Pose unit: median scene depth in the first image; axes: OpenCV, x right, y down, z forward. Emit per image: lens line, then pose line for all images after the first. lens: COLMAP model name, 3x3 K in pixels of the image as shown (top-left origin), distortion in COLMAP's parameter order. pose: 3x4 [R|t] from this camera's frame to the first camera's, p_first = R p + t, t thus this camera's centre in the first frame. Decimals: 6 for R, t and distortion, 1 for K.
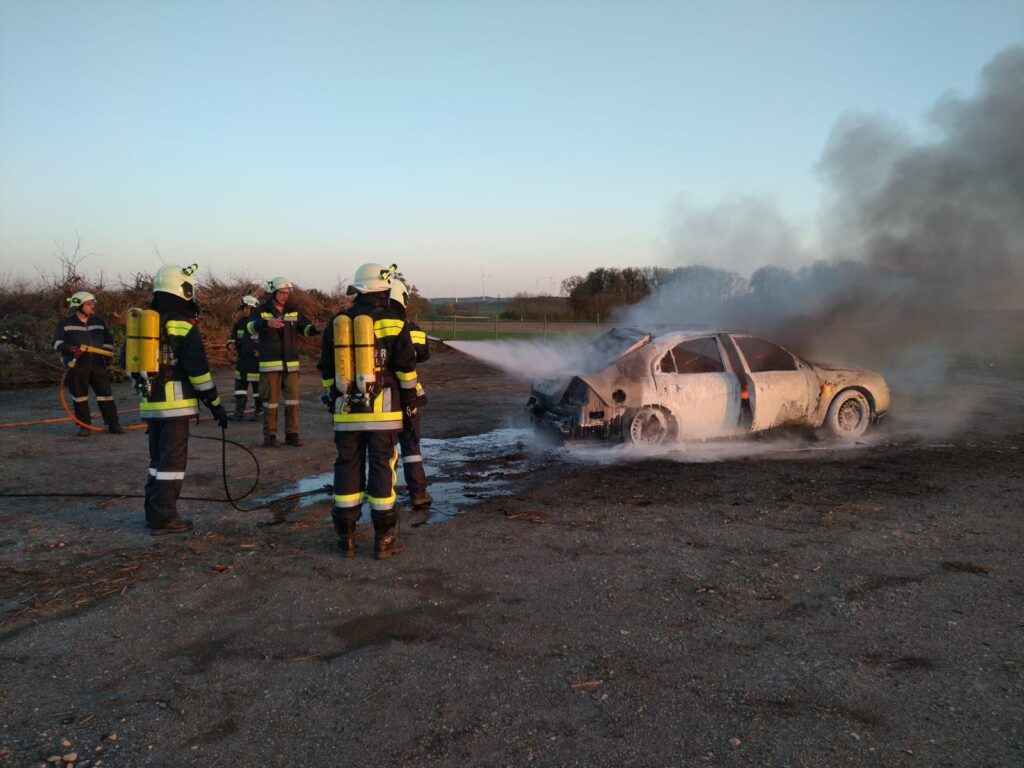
lens RADIAL K [[785.1, 0, 512.4], [0, 785.1, 382.9], [0, 0, 1]] dist [-0.004687, 0.071446]
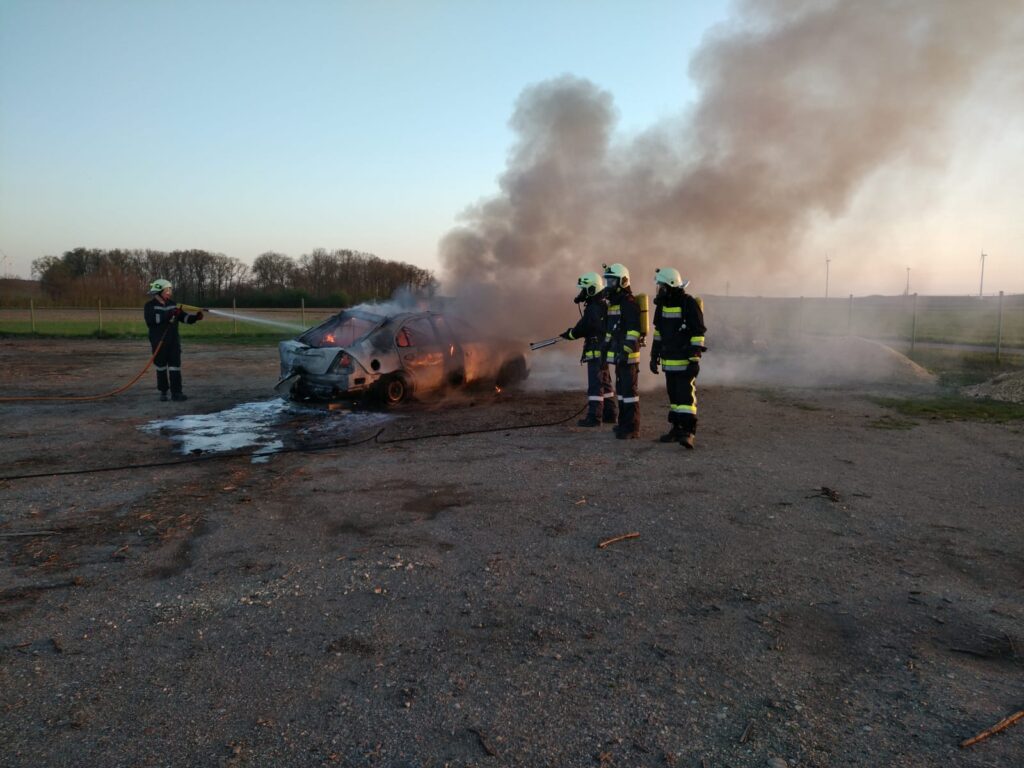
lens RADIAL K [[802.0, 0, 494.9], [0, 802.0, 383.1], [0, 0, 1]] dist [-0.063951, 0.200683]
pose [[0.827552, -0.055642, 0.558625, -0.422203], [0.047090, 0.998449, 0.029692, 0.016951], [-0.559411, 0.001733, 0.828888, -0.163874]]
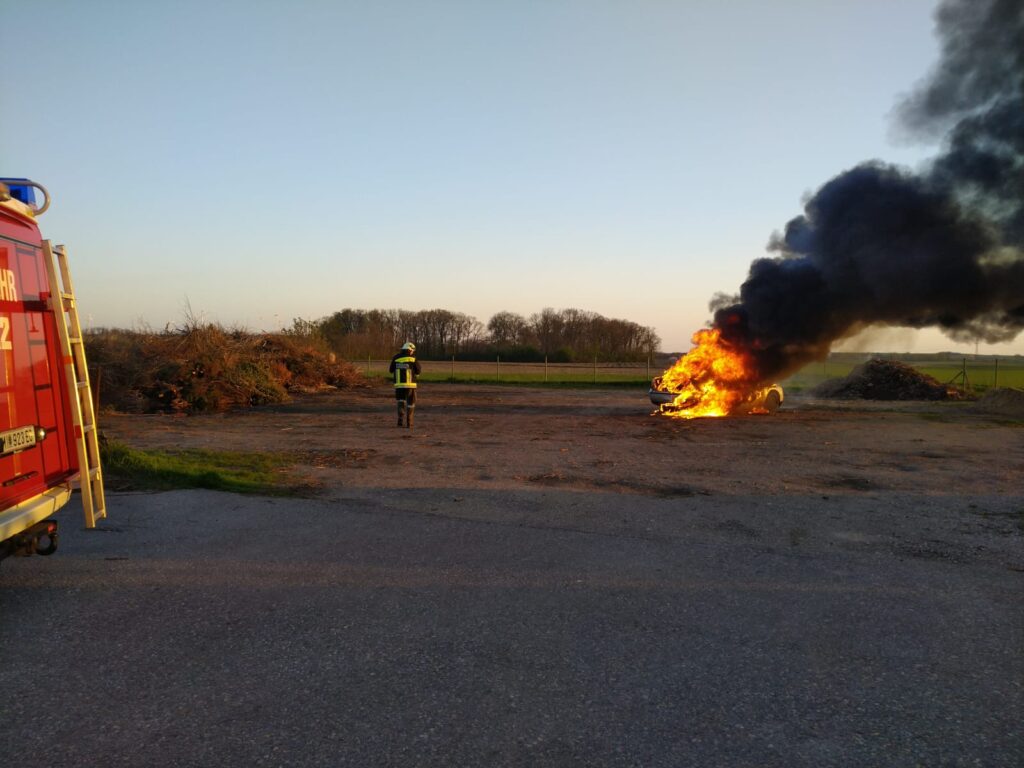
lens RADIAL K [[792.0, 0, 507.4], [0, 792.0, 385.8], [0, 0, 1]] dist [0.000680, 0.033256]
pose [[0.940468, -0.002718, 0.339871, -1.328247], [0.018655, 0.998873, -0.043632, 0.091434], [-0.339370, 0.047375, 0.939459, -1.173619]]
